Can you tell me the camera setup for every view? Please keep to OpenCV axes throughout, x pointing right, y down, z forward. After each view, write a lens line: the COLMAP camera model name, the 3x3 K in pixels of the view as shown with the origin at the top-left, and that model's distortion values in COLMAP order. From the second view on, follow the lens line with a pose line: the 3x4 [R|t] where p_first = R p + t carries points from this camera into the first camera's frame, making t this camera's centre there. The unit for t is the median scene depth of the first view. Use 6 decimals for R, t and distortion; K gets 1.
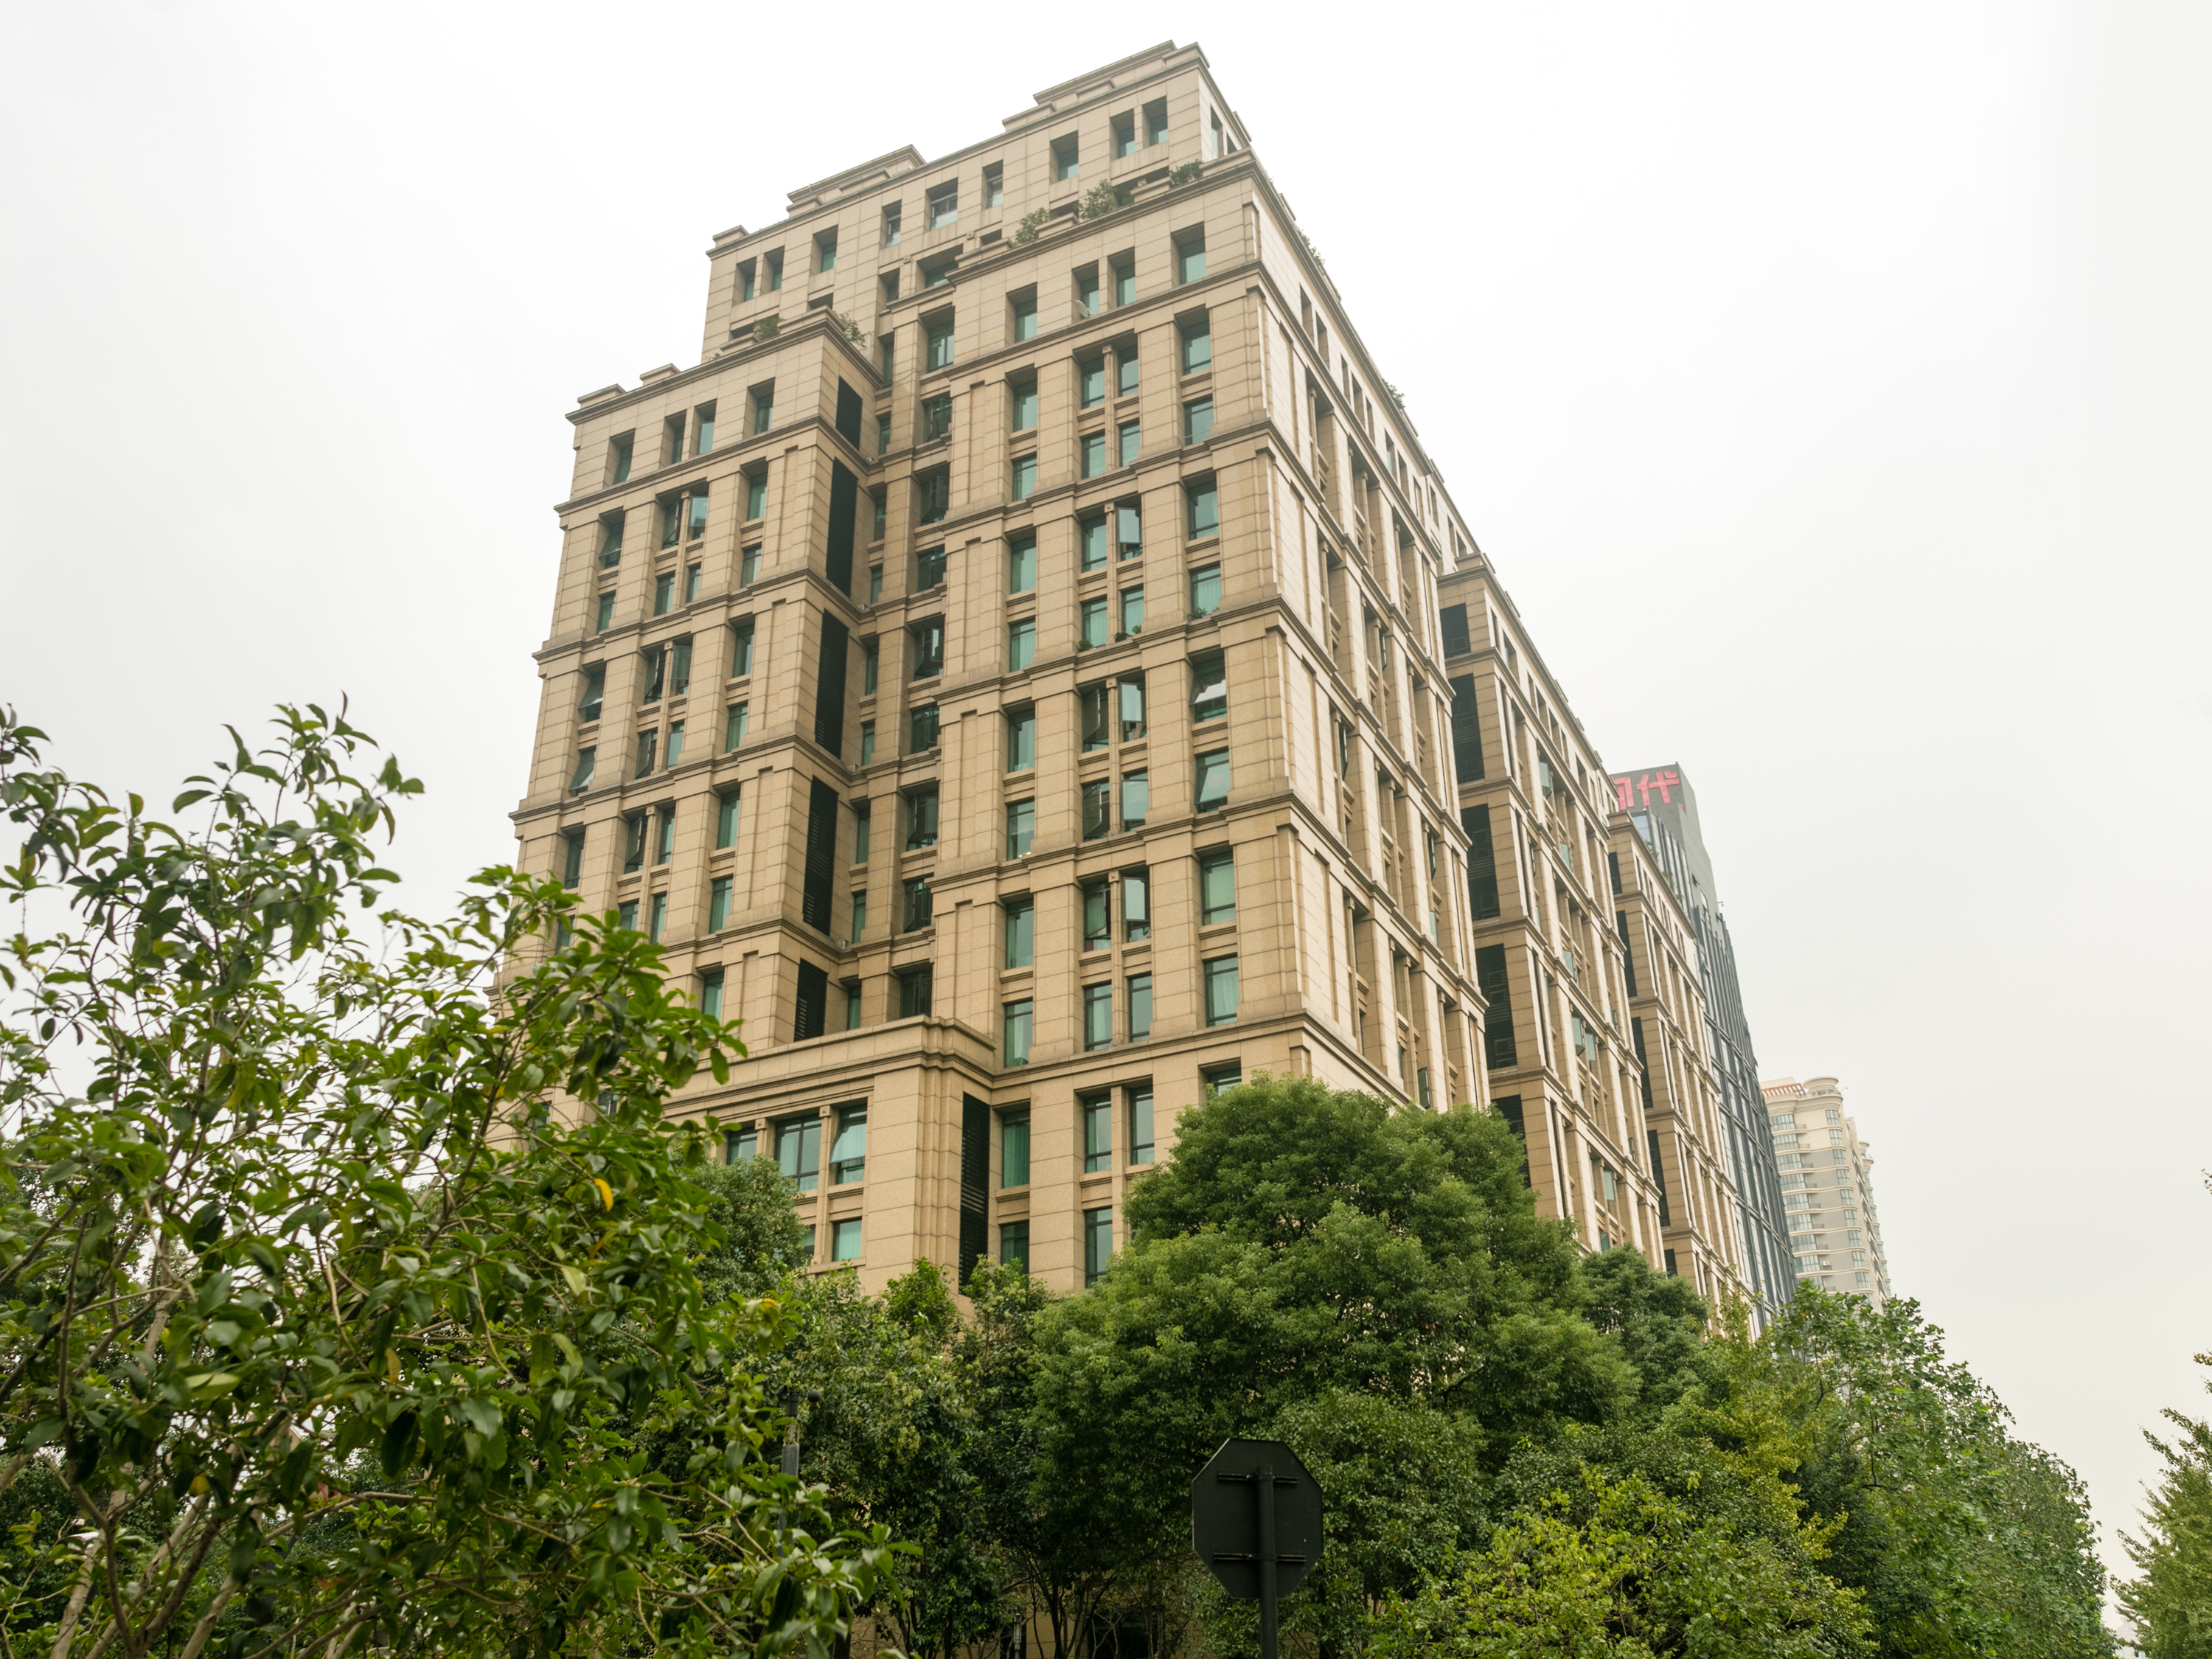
lens RADIAL K [[1871.6, 0, 1278.6], [0, 1871.6, 893.6], [0, 0, 1]] dist [0.000279, -0.005867]
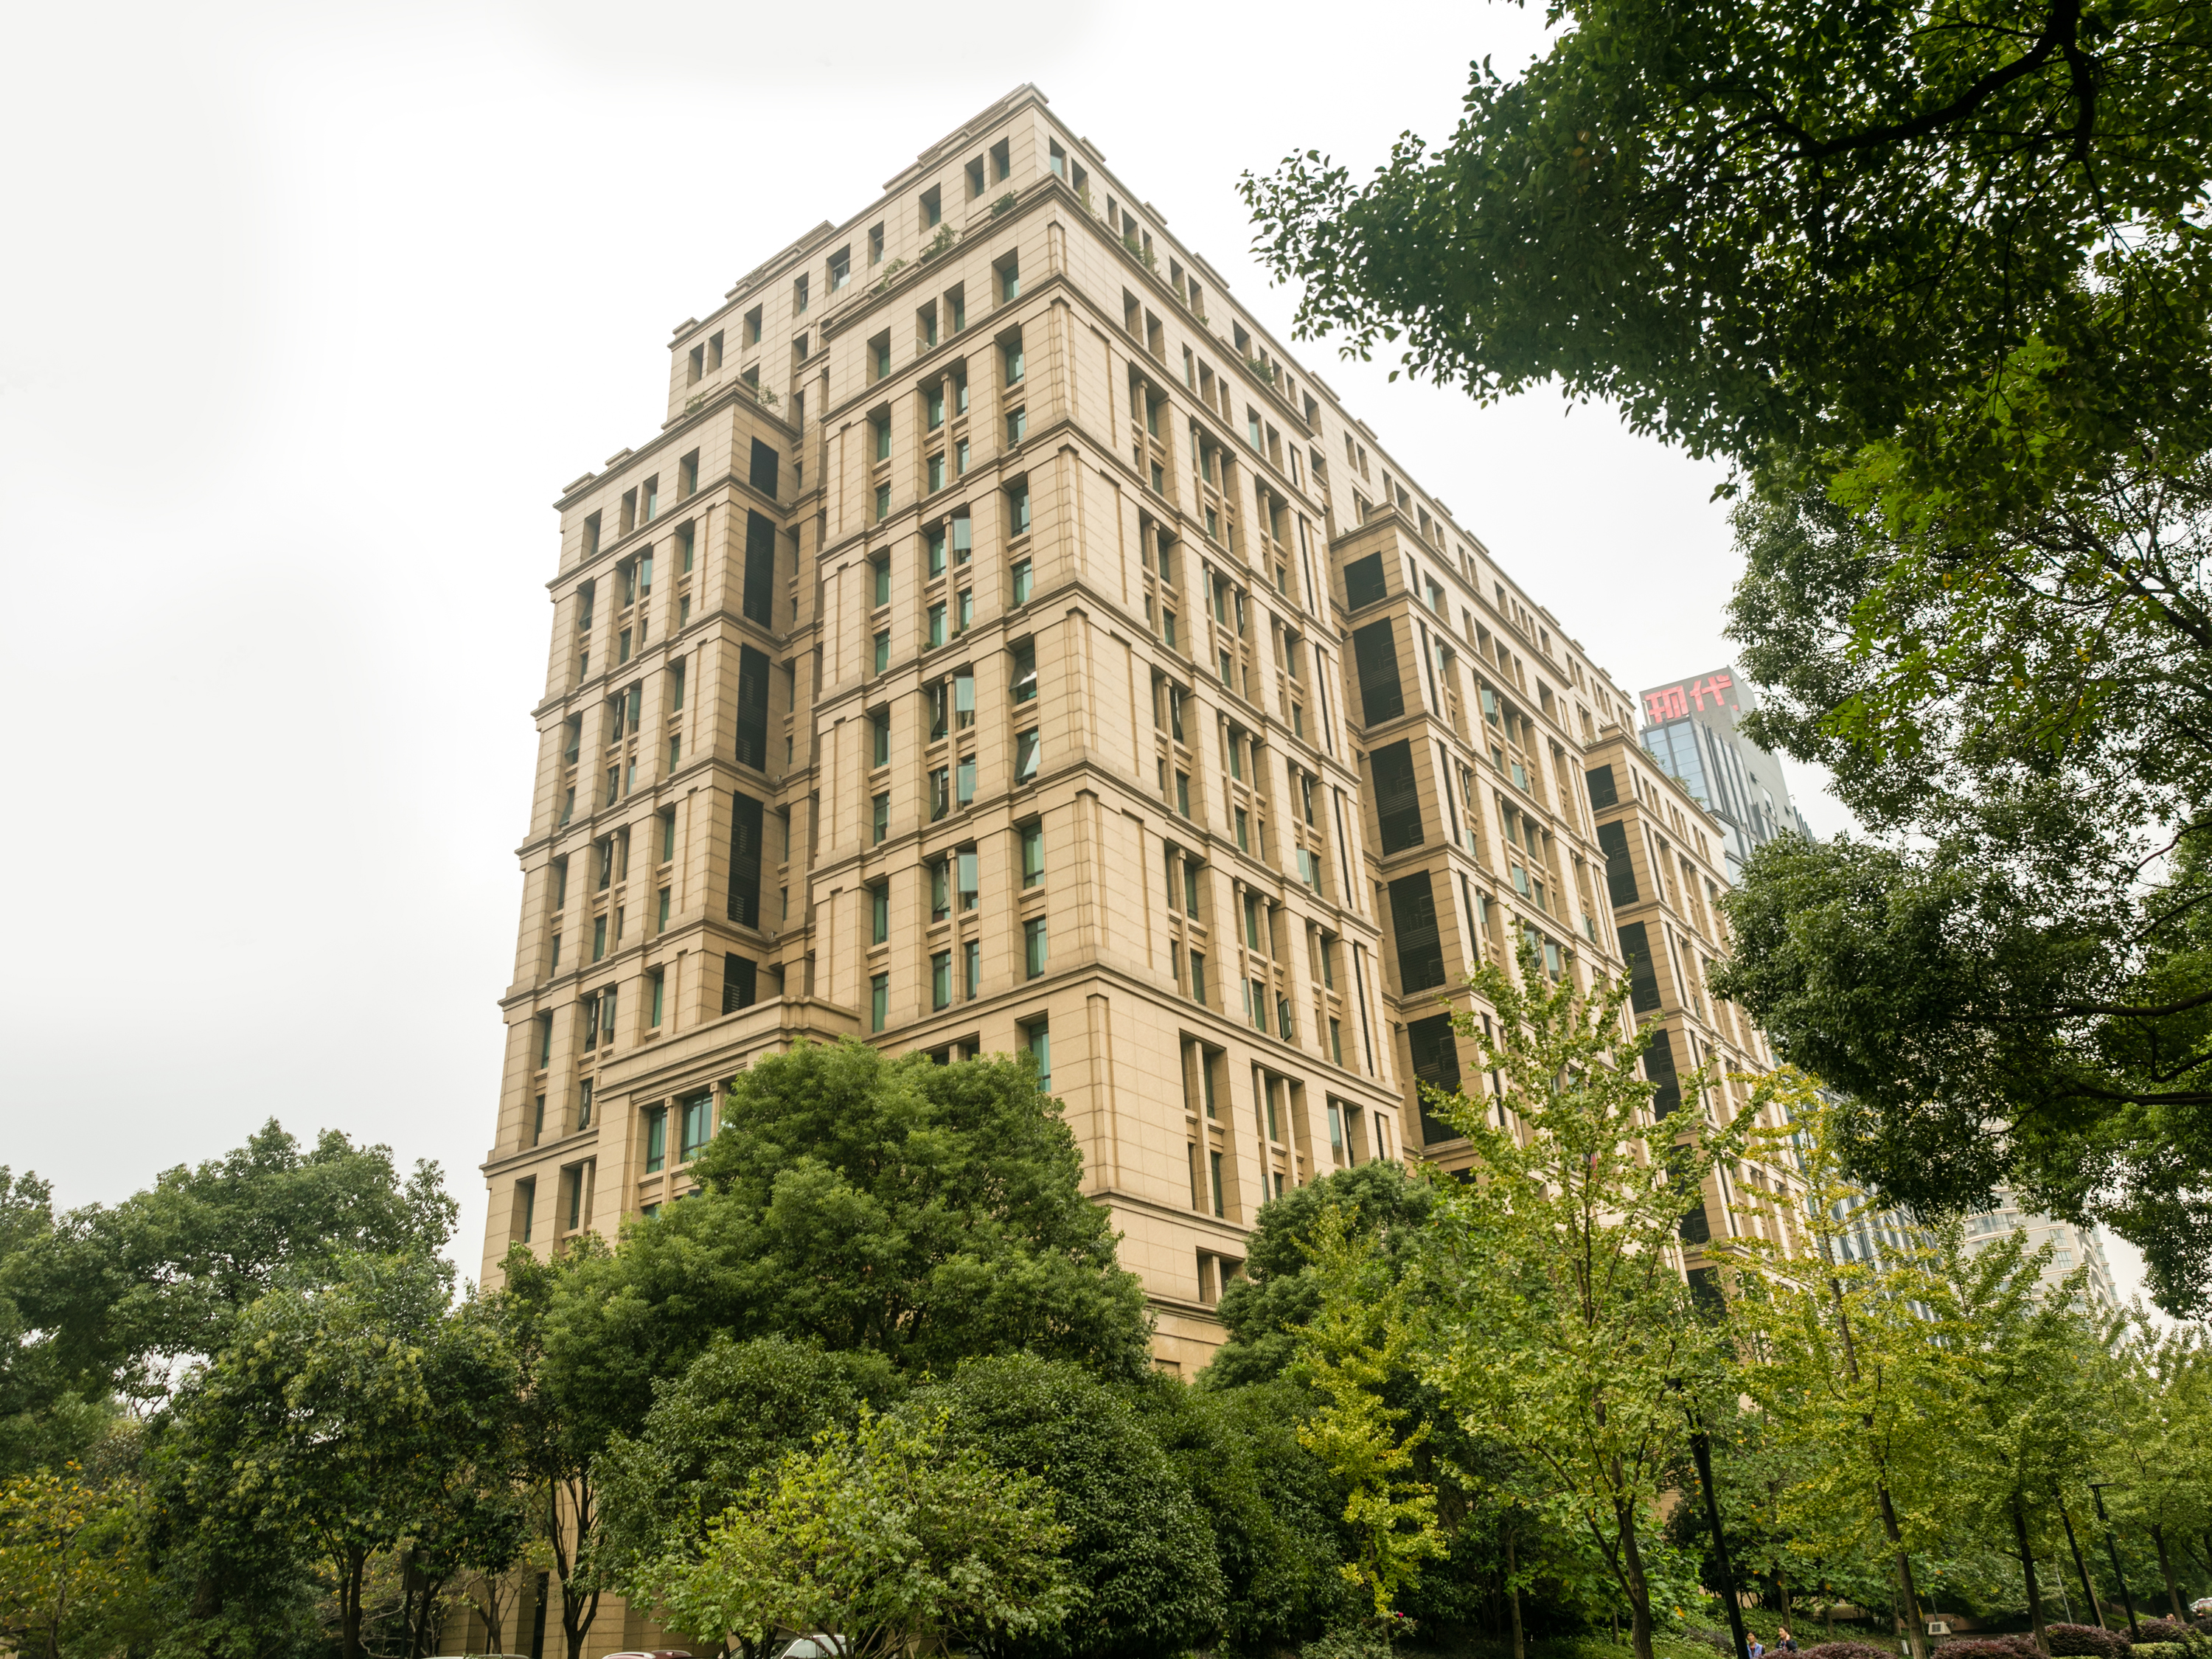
lens RADIAL K [[1720.5, 0, 1106.0], [0, 1720.5, 829.5], [0, 0, 1]] dist [0.005597, 0.004850]
pose [[0.970771, -0.108660, -0.214001, 0.183825], [0.106578, 0.994077, -0.021278, 0.006626], [0.215045, -0.002151, 0.976602, 0.024854]]
